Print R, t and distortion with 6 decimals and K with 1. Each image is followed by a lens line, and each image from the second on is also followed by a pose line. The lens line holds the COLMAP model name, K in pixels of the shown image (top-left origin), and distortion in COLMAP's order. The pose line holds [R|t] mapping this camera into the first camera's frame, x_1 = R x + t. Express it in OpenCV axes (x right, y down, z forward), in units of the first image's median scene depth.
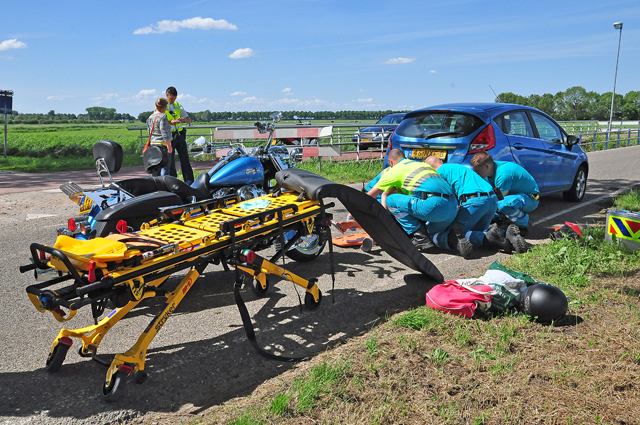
lens RADIAL K [[576.7, 0, 319.9], [0, 576.7, 207.2], [0, 0, 1]] dist [0.048242, 0.022553]
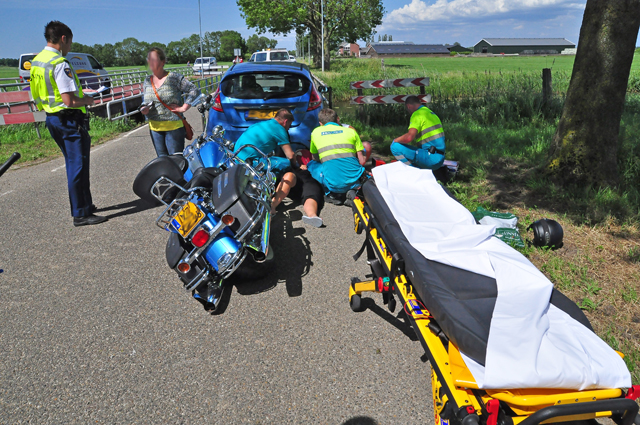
lens RADIAL K [[458.4, 0, 331.4], [0, 458.4, 208.2], [0, 0, 1]] dist [-0.103297, 0.057753]
pose [[0.689041, -0.243089, 0.682737, -0.280837], [0.129437, 0.968199, 0.214096, -0.073830], [-0.713070, -0.059150, 0.698594, 0.277878]]
